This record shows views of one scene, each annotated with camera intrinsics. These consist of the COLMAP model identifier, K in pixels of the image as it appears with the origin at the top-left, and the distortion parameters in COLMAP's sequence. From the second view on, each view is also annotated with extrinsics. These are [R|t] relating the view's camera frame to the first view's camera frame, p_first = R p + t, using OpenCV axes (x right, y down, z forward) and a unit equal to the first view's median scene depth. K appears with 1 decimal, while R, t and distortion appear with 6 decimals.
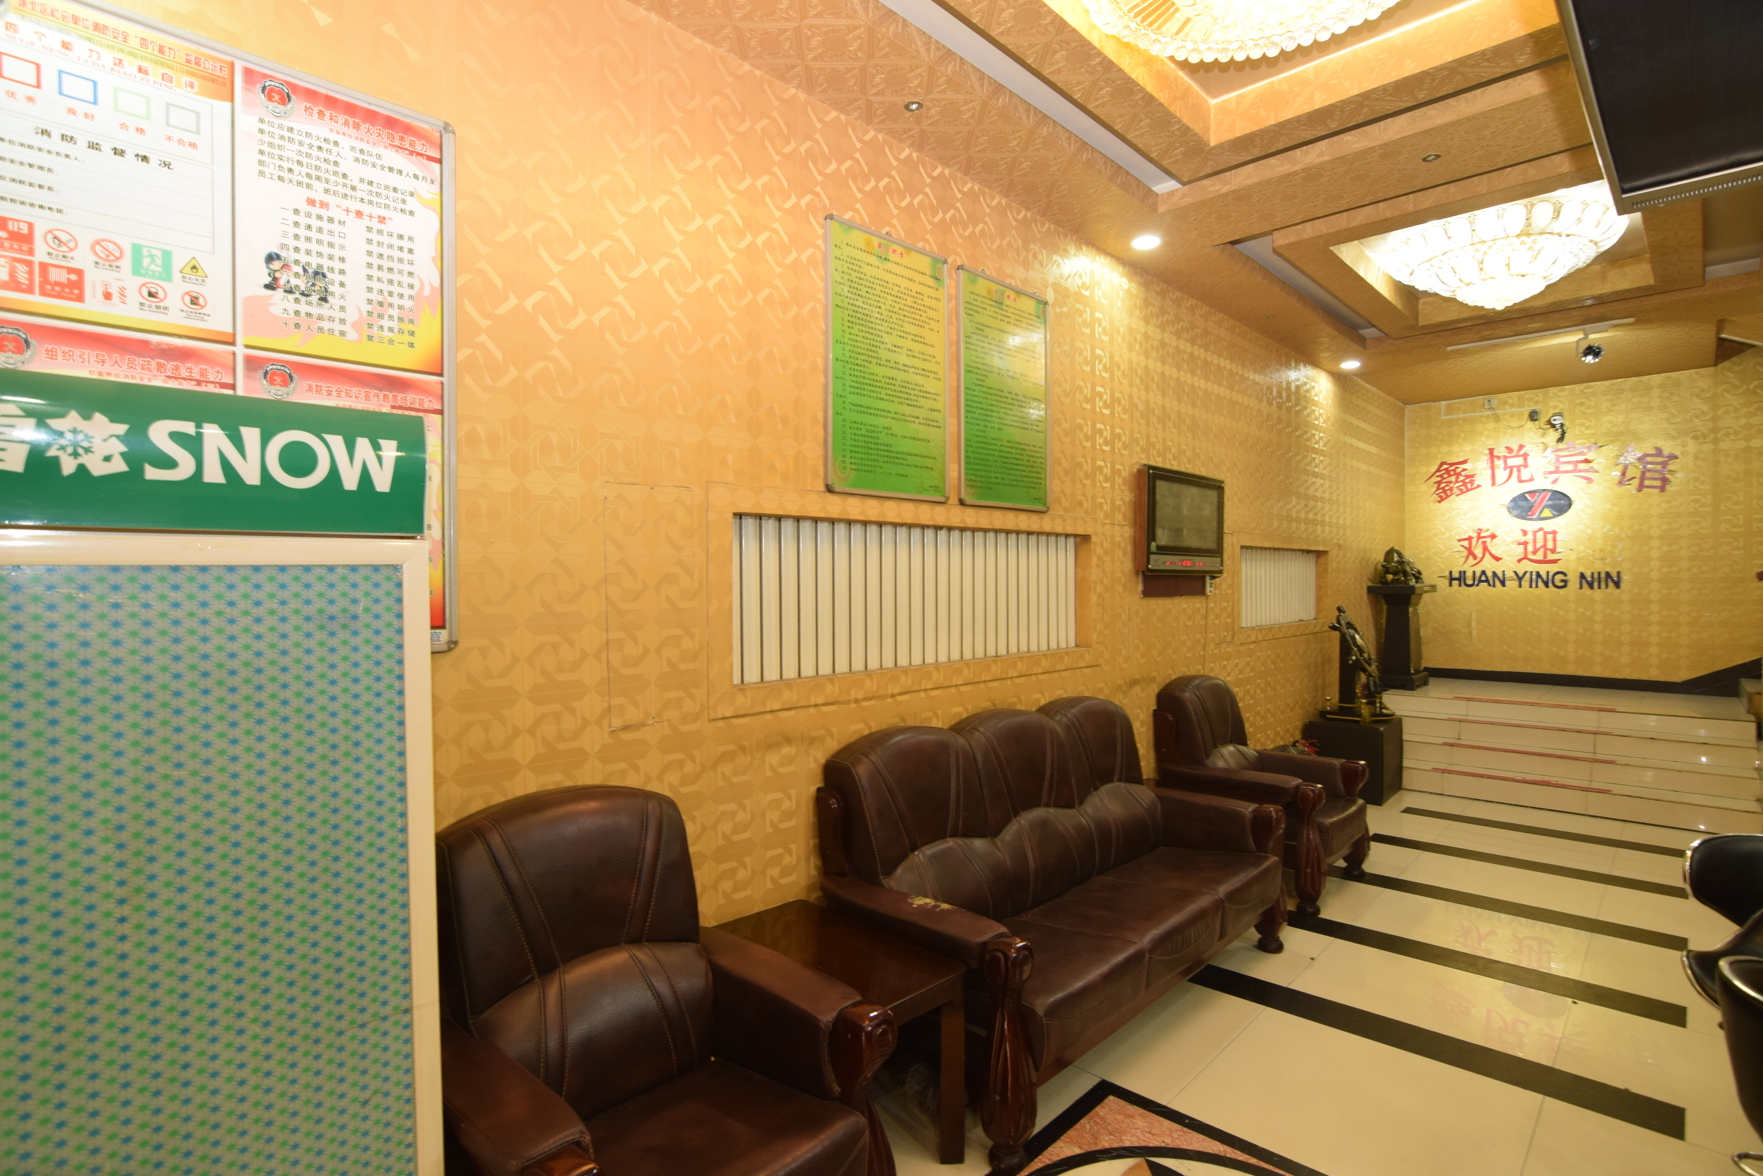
lens RADIAL K [[863.5, 0, 877.6], [0, 863.5, 589.6], [0, 0, 1]] dist [-0.031885, 0.010884]
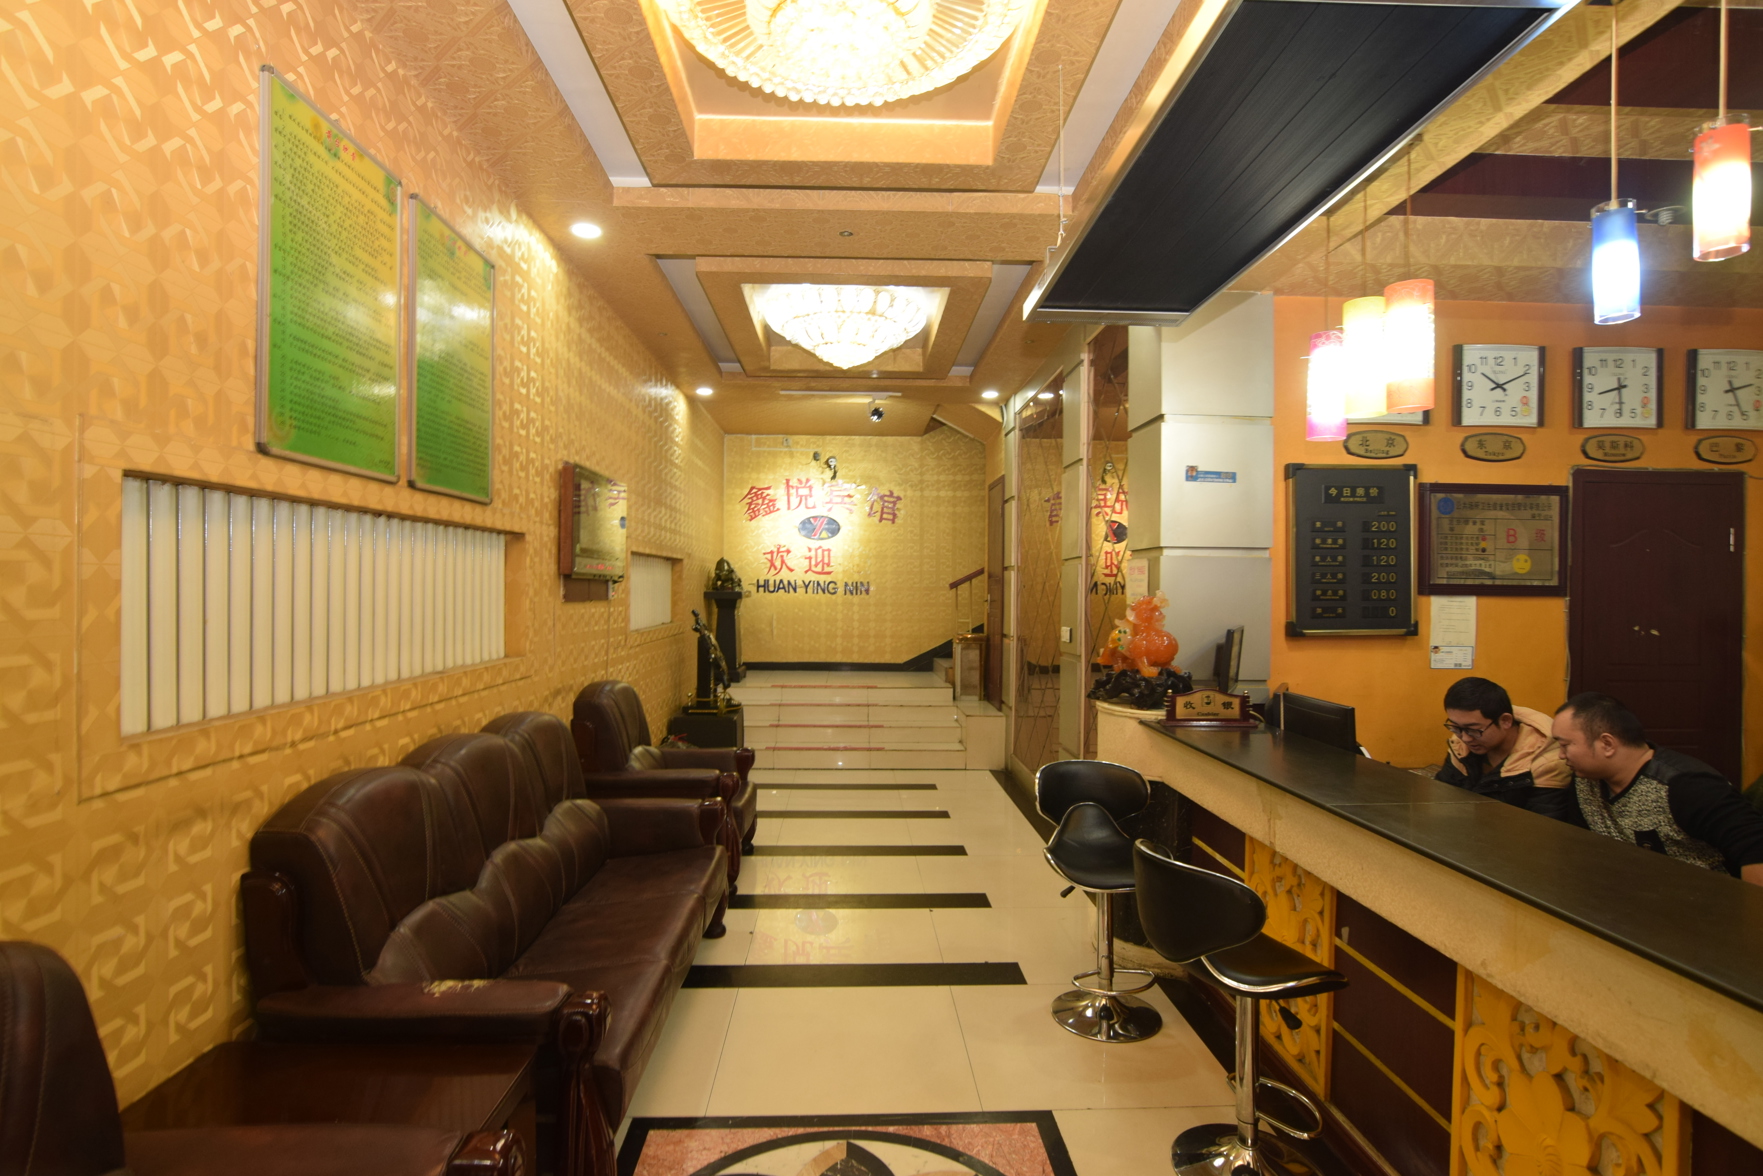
lens RADIAL K [[863.5, 0, 877.6], [0, 863.5, 589.6], [0, 0, 1]] dist [-0.031885, 0.010884]
pose [[0.691366, 0.007917, 0.722462, -0.159414], [-0.003547, 0.999965, -0.007564, 0.001757], [-0.722496, 0.002667, 0.691370, 0.112630]]
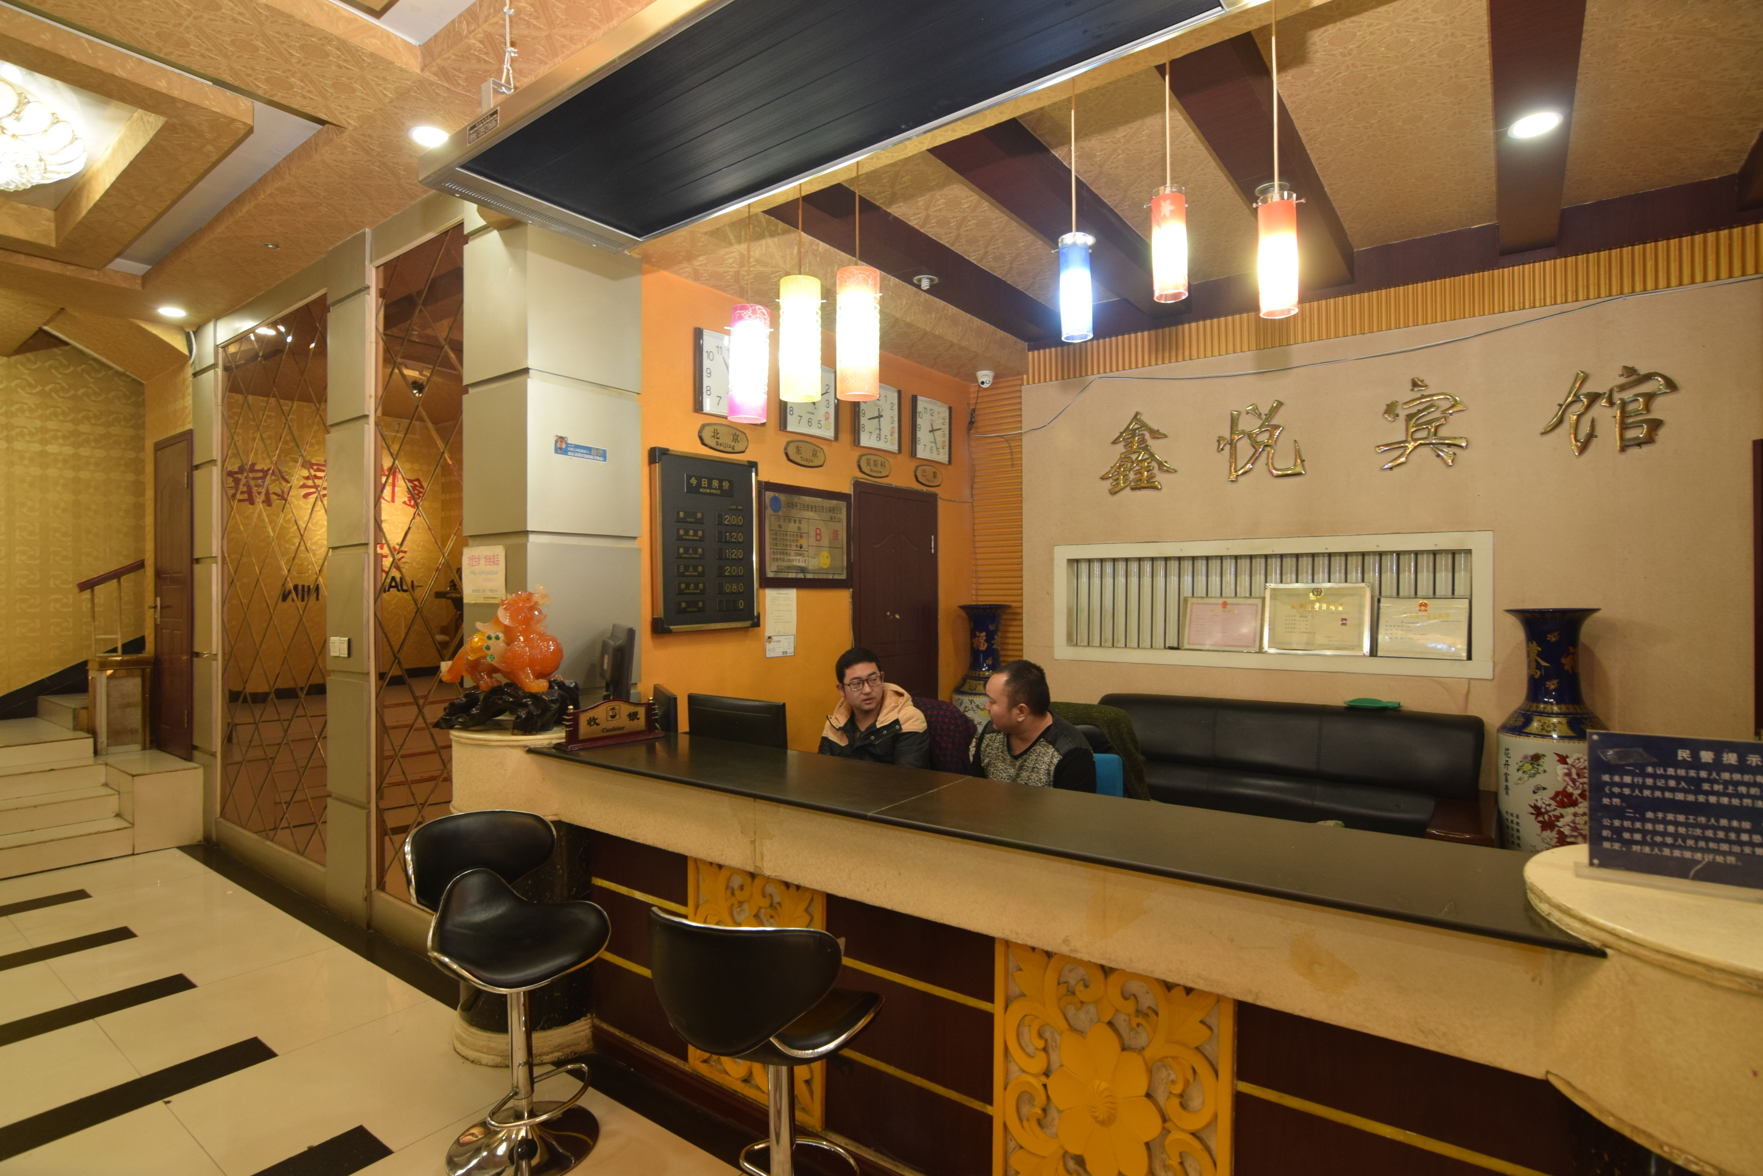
lens RADIAL K [[863.5, 0, 877.6], [0, 863.5, 589.6], [0, 0, 1]] dist [-0.031885, 0.010884]
pose [[-0.132848, 0.006478, 0.991115, -0.060417], [0.014250, 0.999888, -0.004626, 0.007123], [-0.991034, 0.013509, -0.132926, 0.341129]]
